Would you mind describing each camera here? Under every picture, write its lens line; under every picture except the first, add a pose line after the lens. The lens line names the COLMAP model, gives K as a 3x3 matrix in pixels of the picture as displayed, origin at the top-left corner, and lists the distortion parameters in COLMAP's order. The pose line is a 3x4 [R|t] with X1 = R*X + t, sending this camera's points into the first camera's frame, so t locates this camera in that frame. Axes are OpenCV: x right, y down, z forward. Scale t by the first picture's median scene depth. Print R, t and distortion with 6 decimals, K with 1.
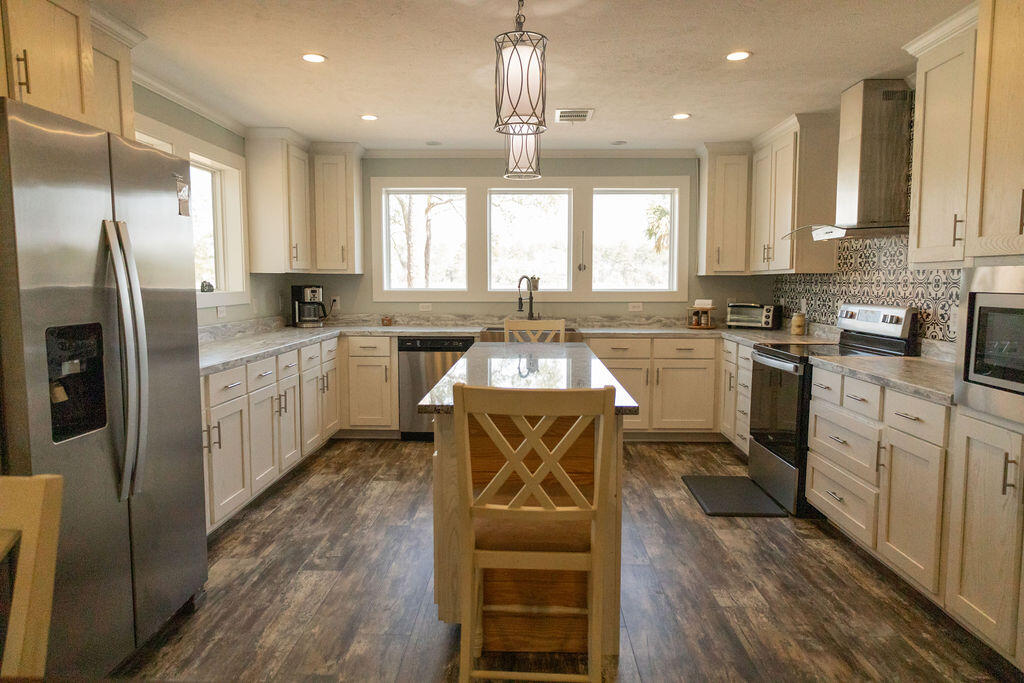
lens RADIAL K [[667.5, 0, 512.0], [0, 667.5, 341.5], [0, 0, 1]] dist [0.005014, -0.000220]
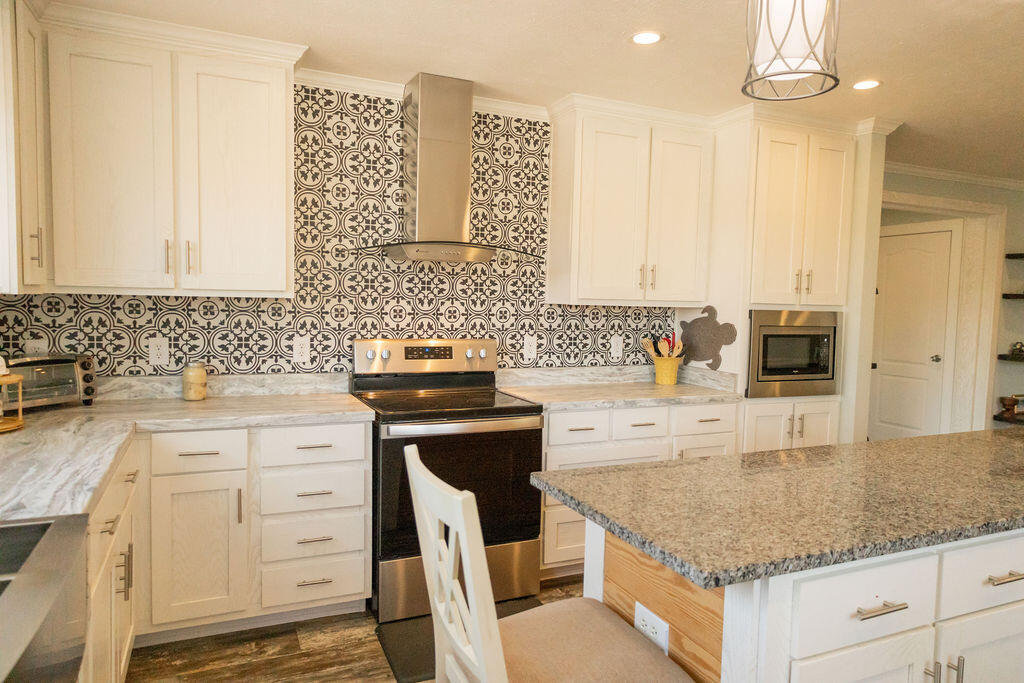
lens RADIAL K [[683.8, 0, 512.0], [0, 683.8, 341.5], [0, 0, 1]] dist [0.024877, -0.001555]
pose [[-0.439126, -0.048491, 0.897116, -0.215983], [0.064024, 0.994315, 0.085084, -0.087448], [-0.896142, 0.094799, -0.433524, 0.938757]]
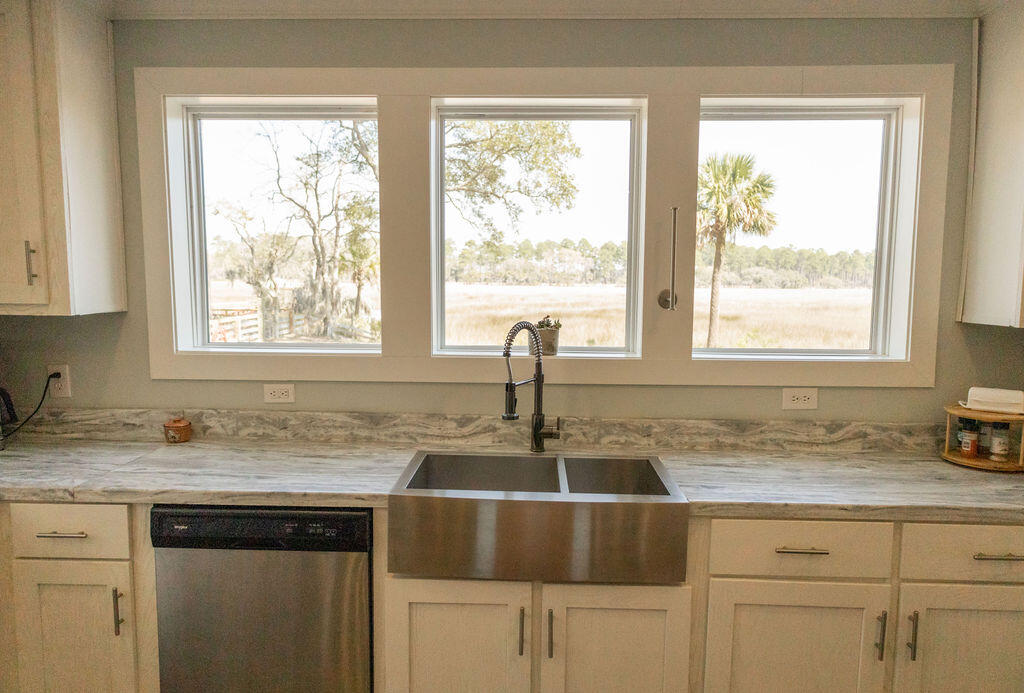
lens RADIAL K [[694.8, 0, 512.0], [0, 694.8, 346.5], [0, 0, 1]] dist [-0.000291, 0.000758]
pose [[0.999918, 0.007841, -0.010126, 0.017964], [-0.007806, 0.999963, 0.003550, -0.090317], [0.010154, -0.003471, 0.999942, 0.632039]]
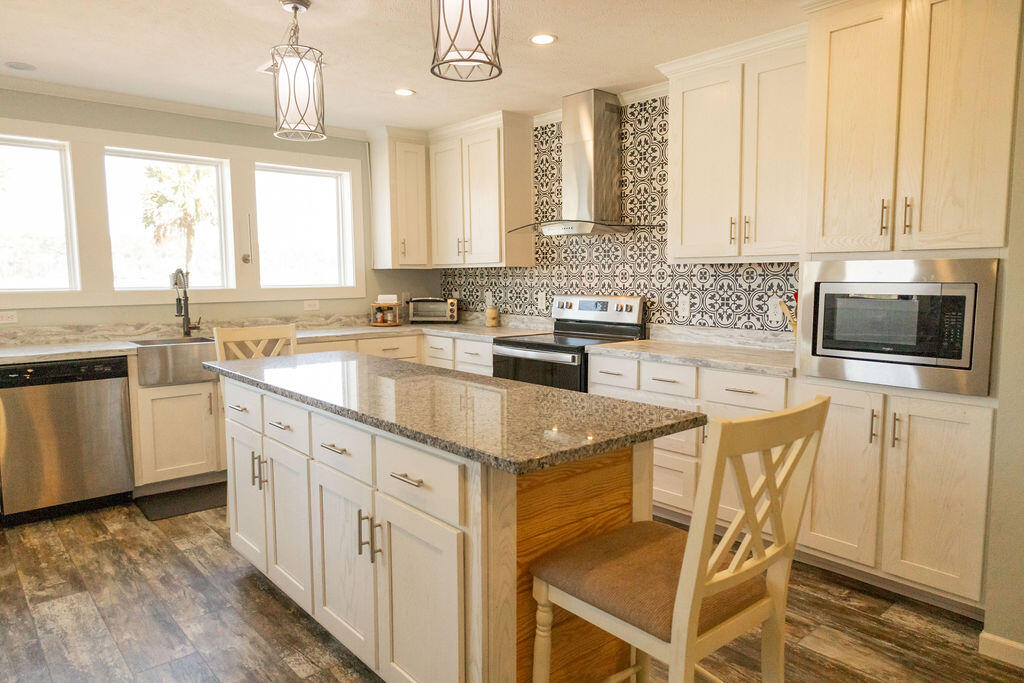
lens RADIAL K [[667.5, 0, 512.0], [0, 667.5, 341.5], [0, 0, 1]] dist [0.005014, -0.000220]
pose [[0.736659, -0.071551, 0.672469, -0.227388], [0.066106, 0.997244, 0.033691, -0.018455], [-0.673026, 0.019635, 0.739358, 0.201861]]
